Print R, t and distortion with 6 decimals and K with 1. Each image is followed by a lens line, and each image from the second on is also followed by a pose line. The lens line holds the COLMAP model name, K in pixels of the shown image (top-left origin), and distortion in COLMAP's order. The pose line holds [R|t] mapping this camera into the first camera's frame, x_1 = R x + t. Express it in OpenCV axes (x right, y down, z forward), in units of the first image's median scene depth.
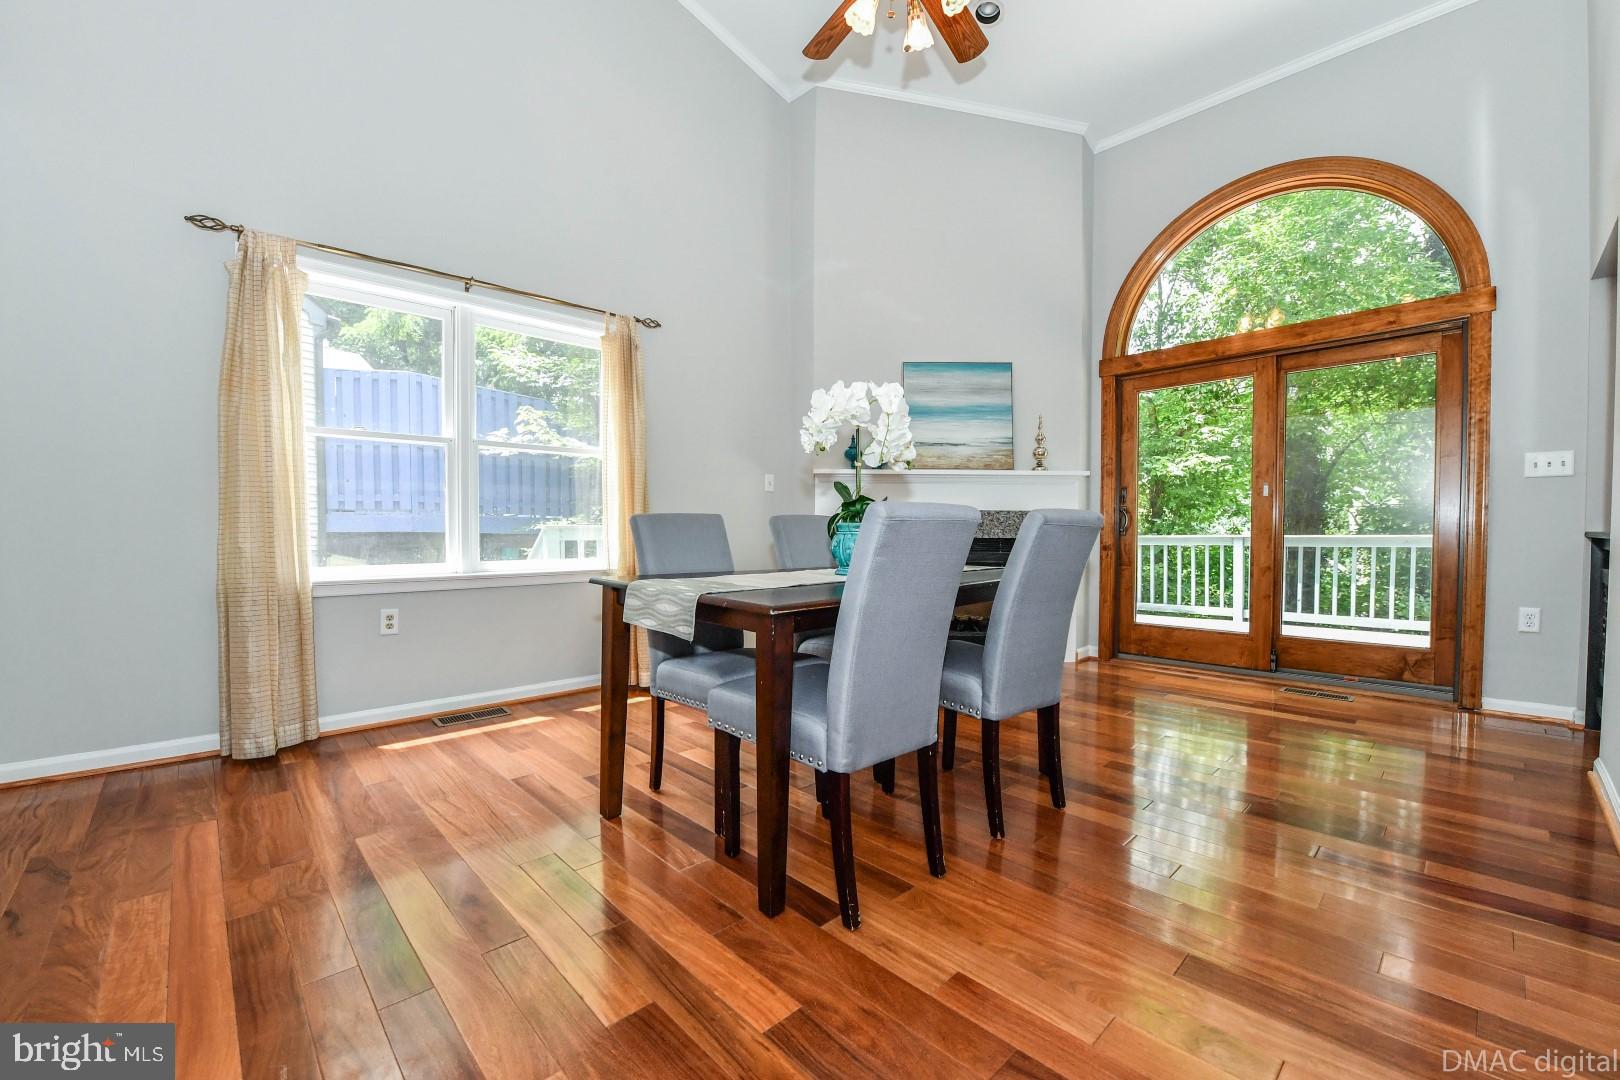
lens RADIAL K [[659.2, 0, 812.1], [0, 659.2, 544.5], [0, 0, 1]] dist [-0.020834, -0.000159]
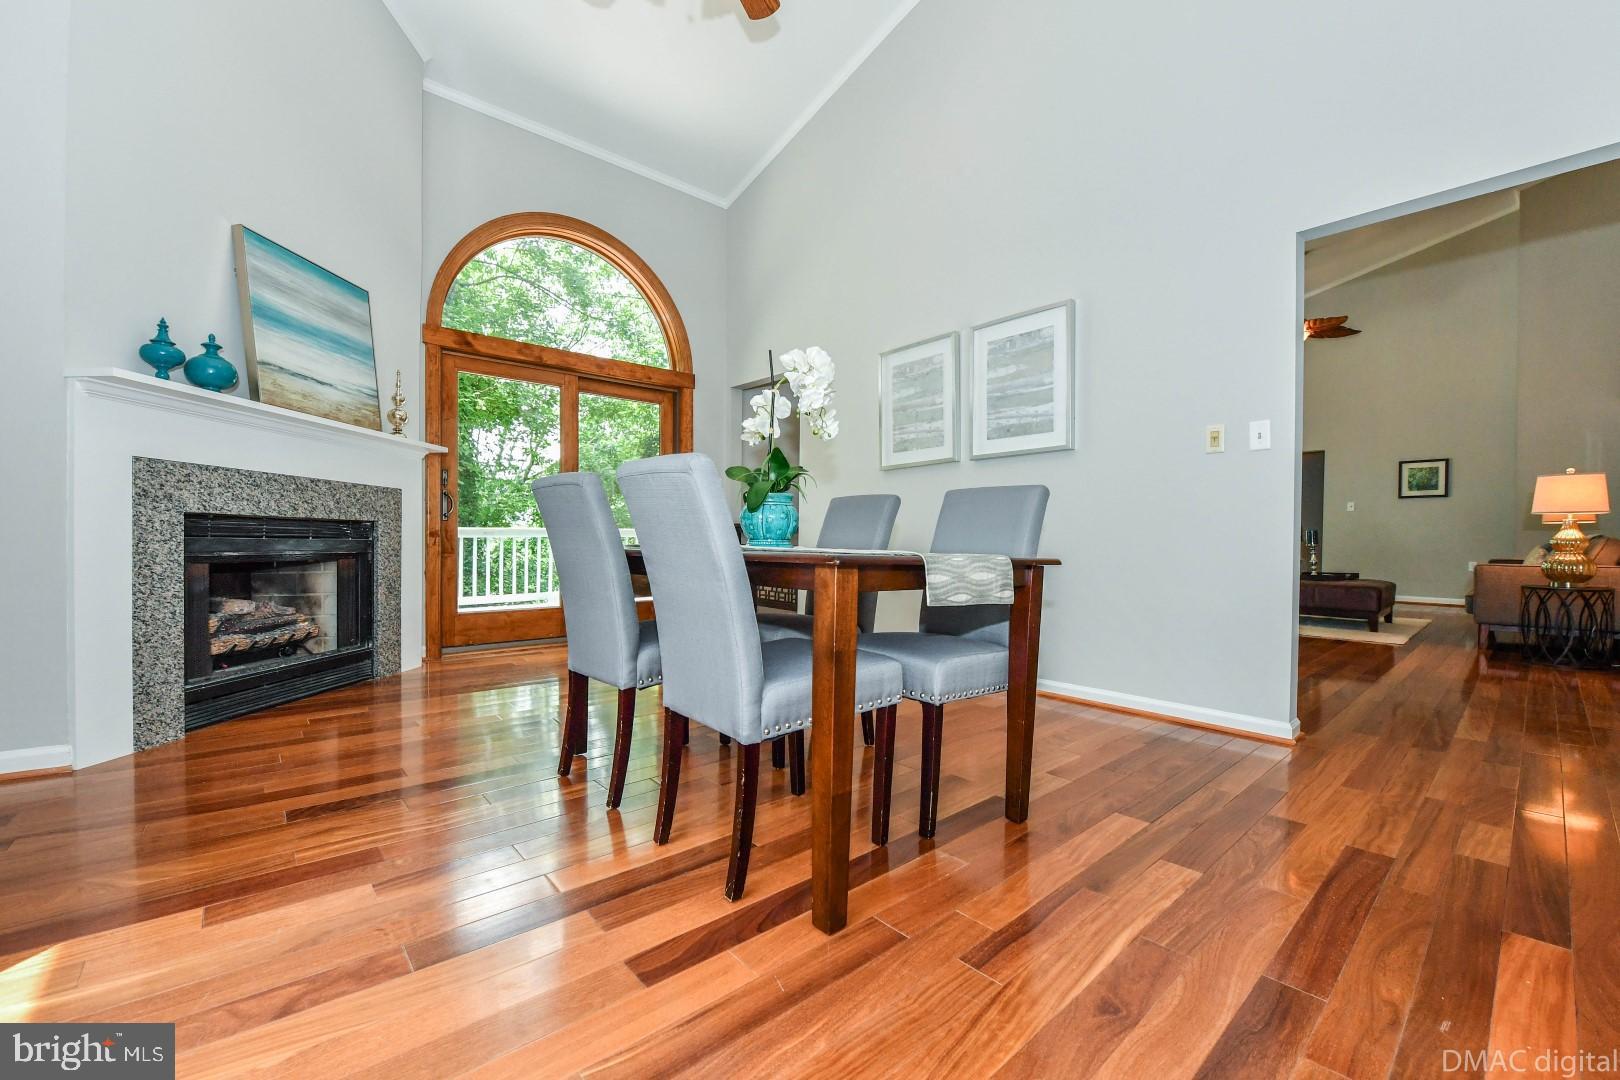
lens RADIAL K [[659.2, 0, 812.1], [0, 659.2, 544.5], [0, 0, 1]] dist [-0.020834, -0.000159]
pose [[0.034374, -0.009420, 0.999365, -0.431208], [0.018586, 0.999789, 0.008784, 0.019967], [-0.999236, 0.018273, 0.034542, 0.458359]]
